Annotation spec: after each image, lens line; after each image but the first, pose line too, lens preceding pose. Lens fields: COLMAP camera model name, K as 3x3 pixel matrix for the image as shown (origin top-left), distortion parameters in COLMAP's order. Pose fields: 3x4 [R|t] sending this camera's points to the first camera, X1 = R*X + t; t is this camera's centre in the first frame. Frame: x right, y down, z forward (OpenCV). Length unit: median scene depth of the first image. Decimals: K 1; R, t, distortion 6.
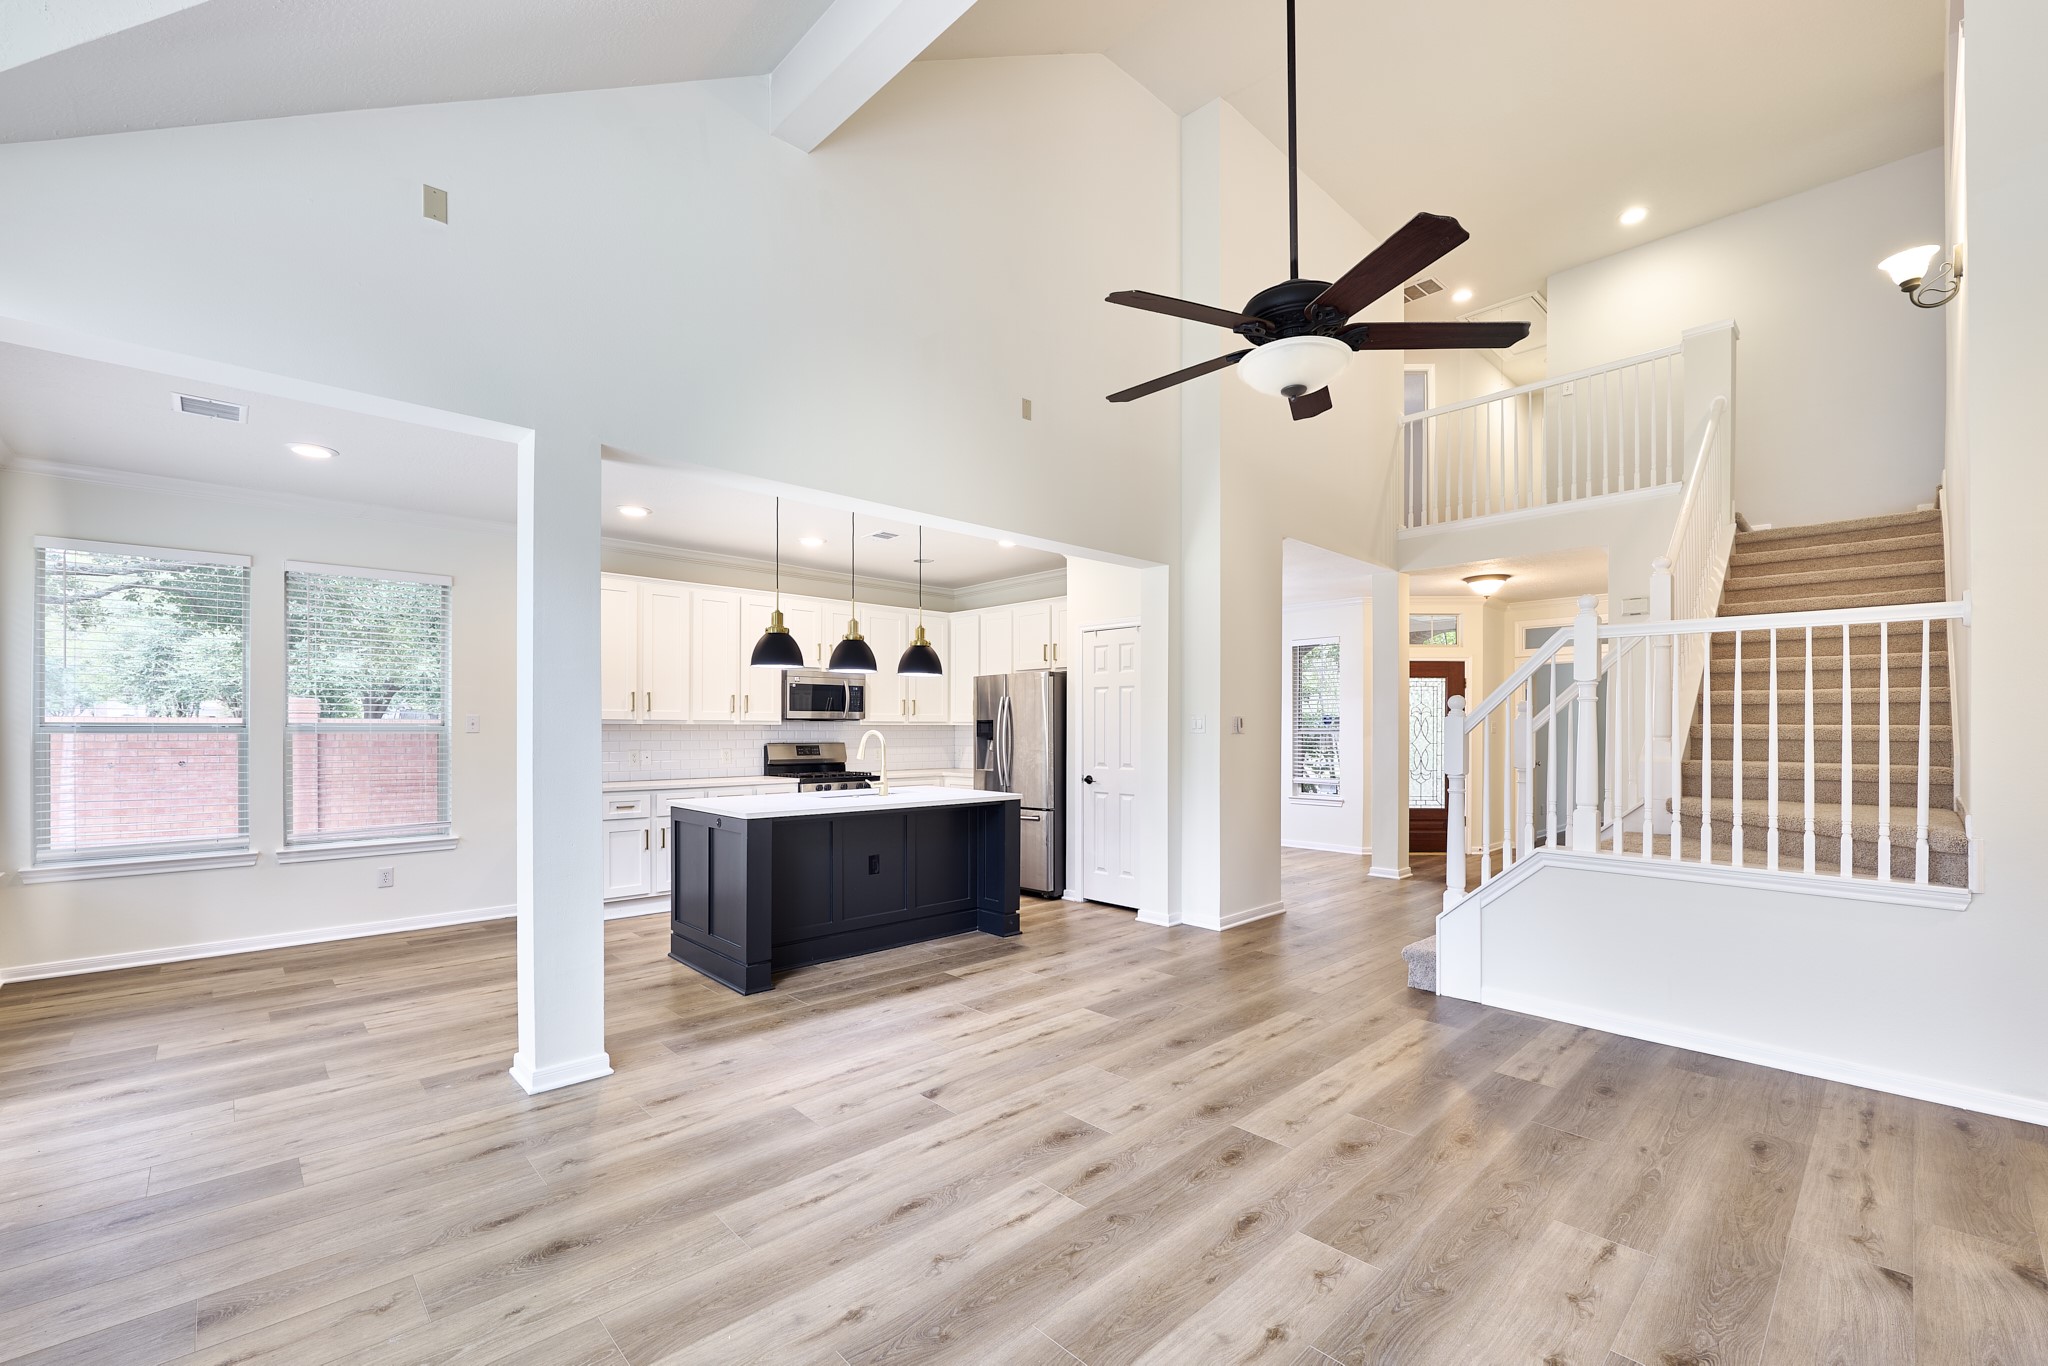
lens RADIAL K [[838.8, 0, 1021.9], [0, 838.8, 733.2], [0, 0, 1]] dist [-0.009340, 0.000129]
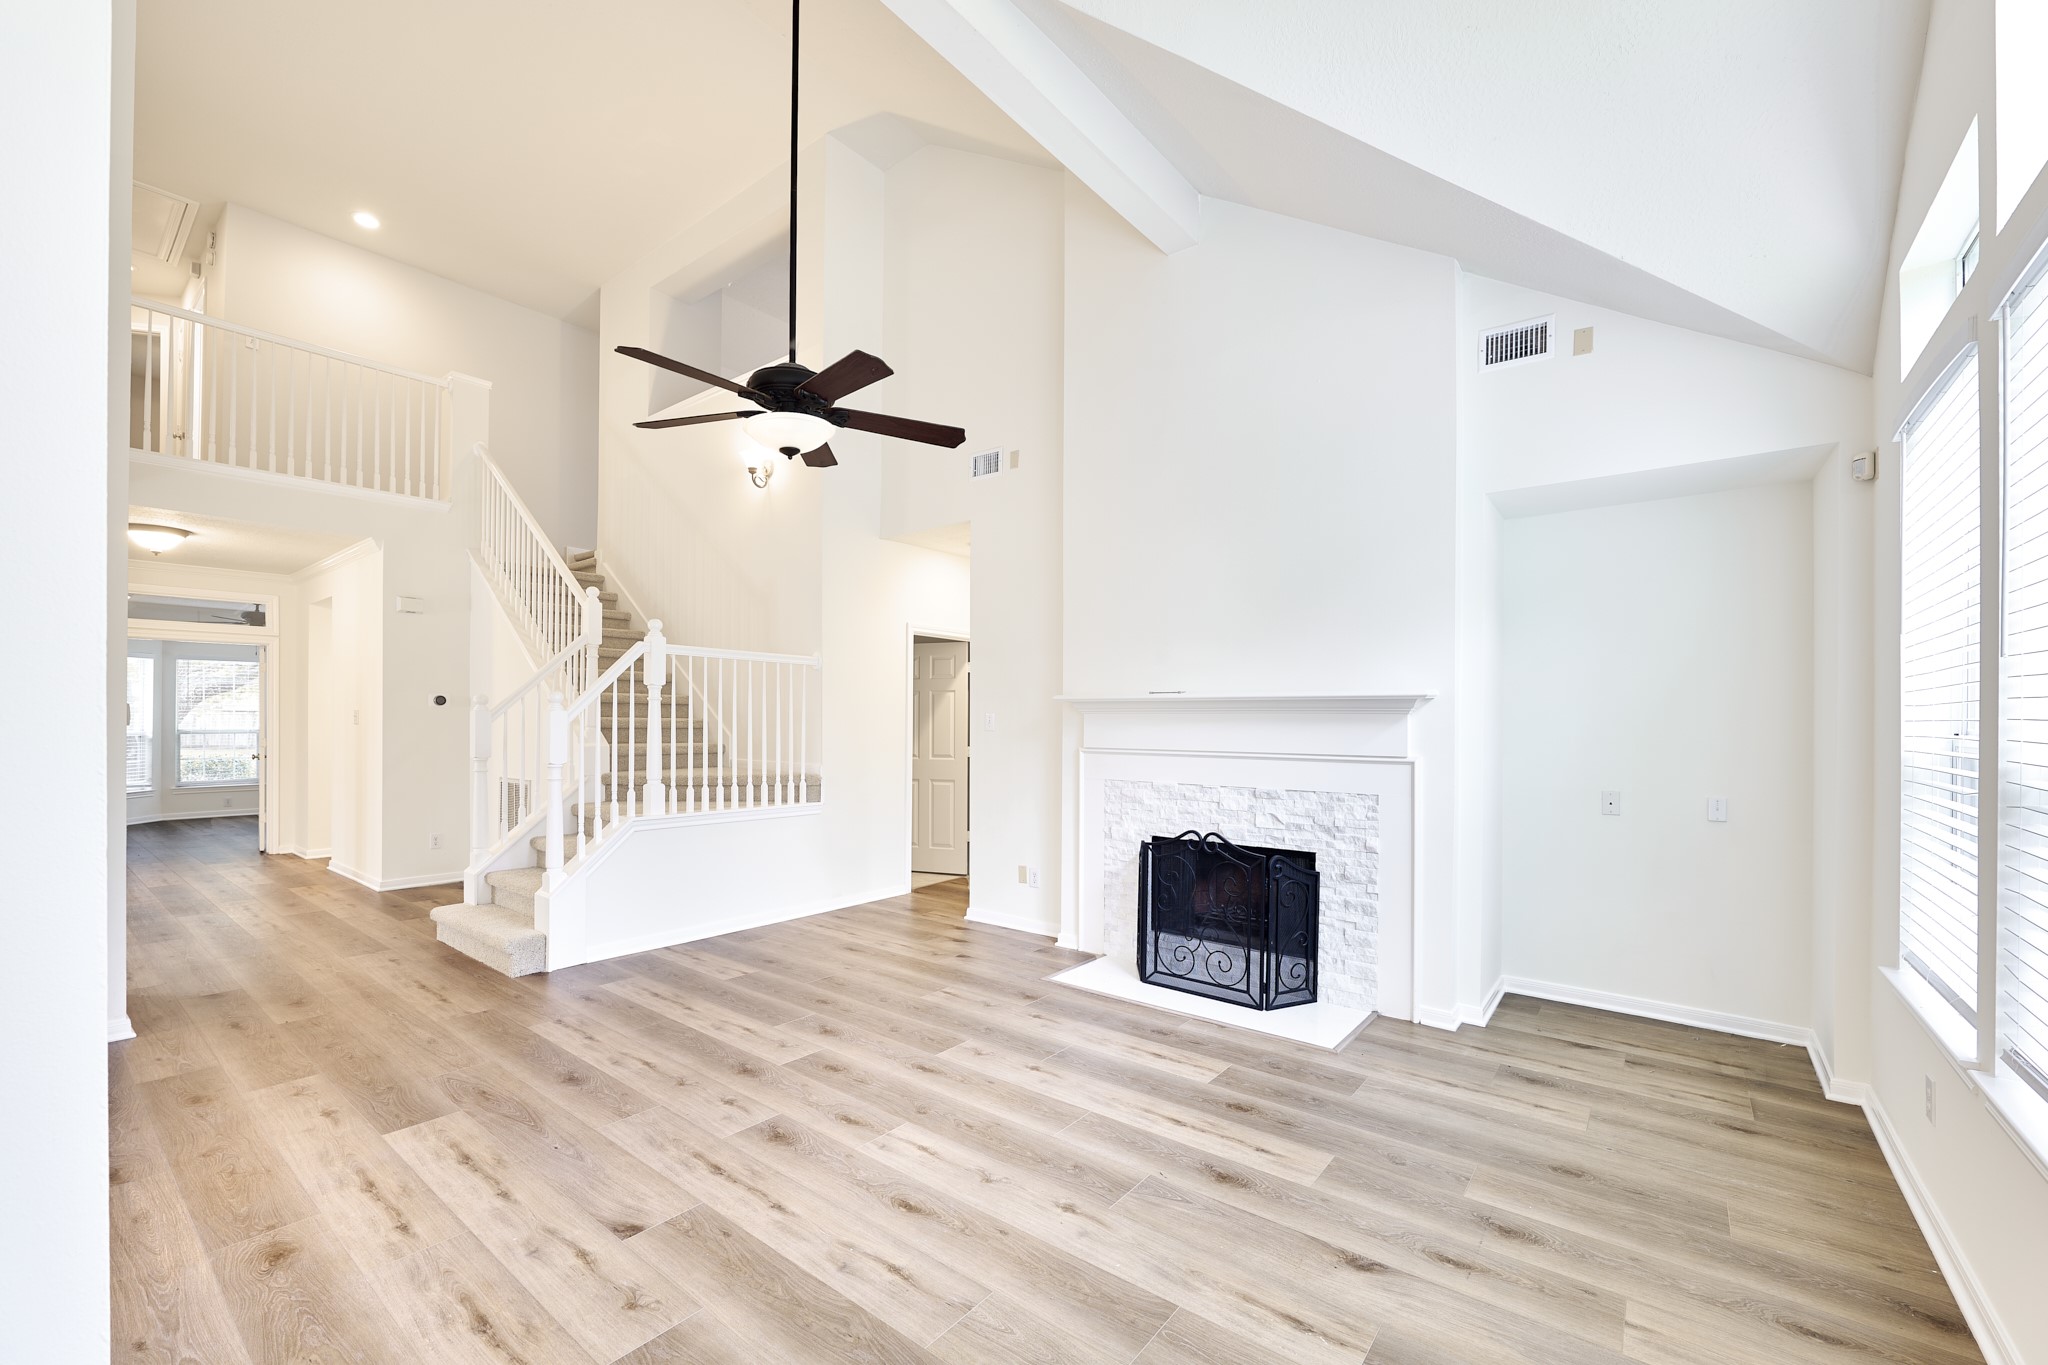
lens RADIAL K [[838.8, 0, 1008.6], [0, 838.8, 715.6], [0, 0, 1]] dist [-0.009340, 0.000129]
pose [[-0.130046, 0.004917, 0.991496, -0.904875], [0.000660, 0.999988, -0.004872, -0.010018], [-0.991508, 0.000021, -0.130048, 0.802755]]
